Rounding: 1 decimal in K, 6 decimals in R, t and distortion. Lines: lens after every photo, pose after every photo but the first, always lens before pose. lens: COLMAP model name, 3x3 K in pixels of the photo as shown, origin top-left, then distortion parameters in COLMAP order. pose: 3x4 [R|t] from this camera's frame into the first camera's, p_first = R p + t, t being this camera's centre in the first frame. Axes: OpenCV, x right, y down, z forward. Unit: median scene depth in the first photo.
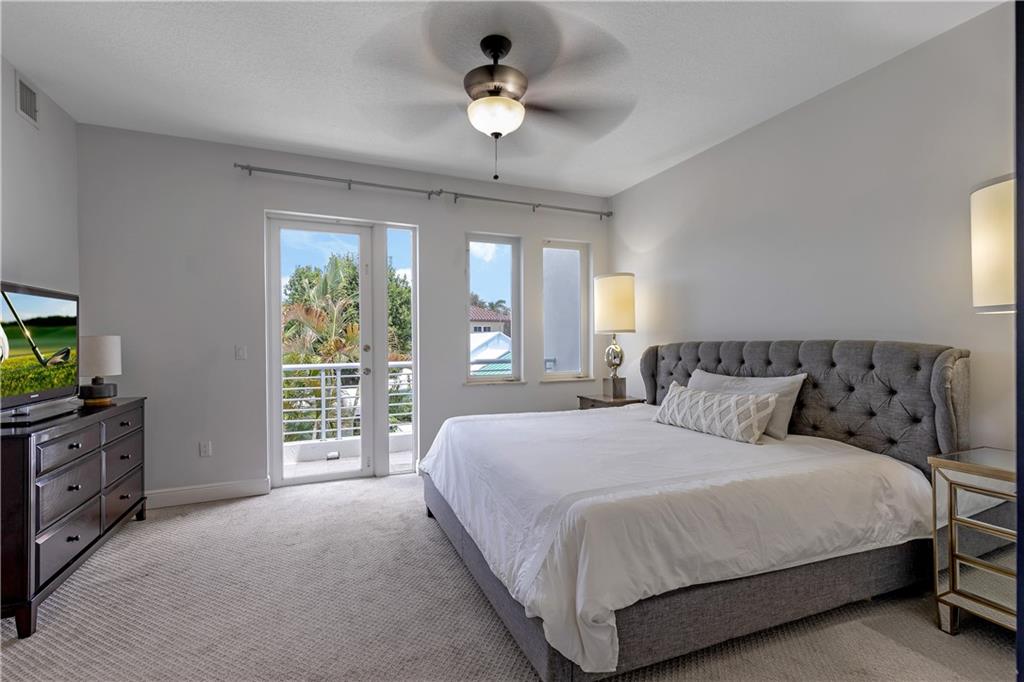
lens RADIAL K [[471.0, 0, 516.0], [0, 471.0, 343.4], [0, 0, 1]] dist [0.007872, -0.000463]
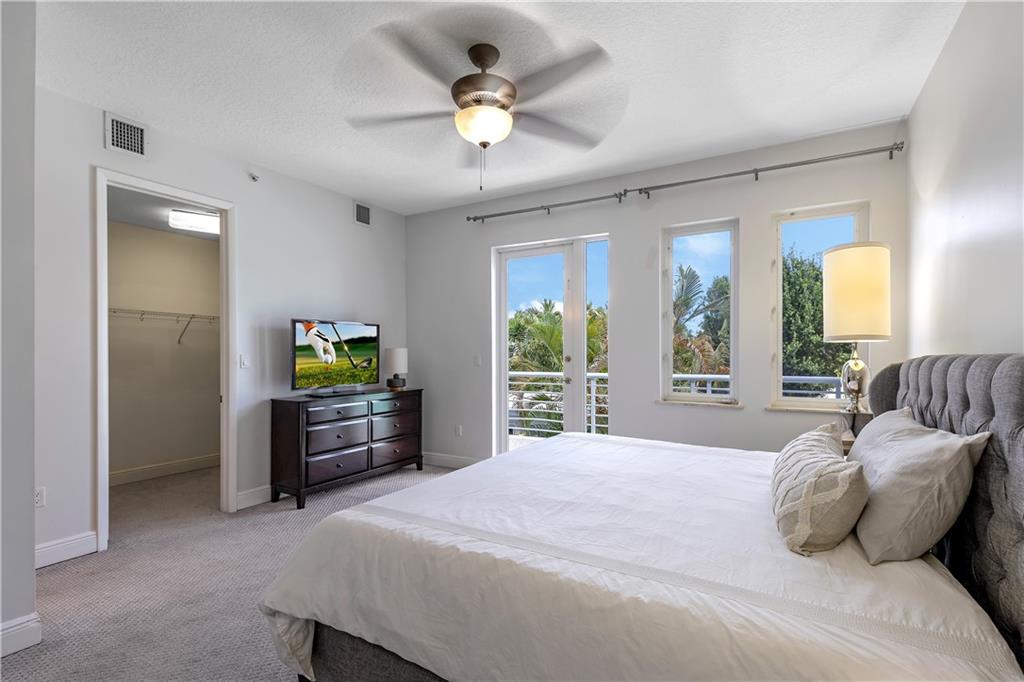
lens RADIAL K [[471.6, 0, 510.5], [0, 471.6, 352.7], [0, 0, 1]] dist [0.013145, -0.000045]
pose [[0.594667, 0.005240, -0.803955, 0.676662], [-0.006152, 0.999979, 0.001968, -0.007015], [0.803949, 0.003776, 0.594687, 0.389932]]
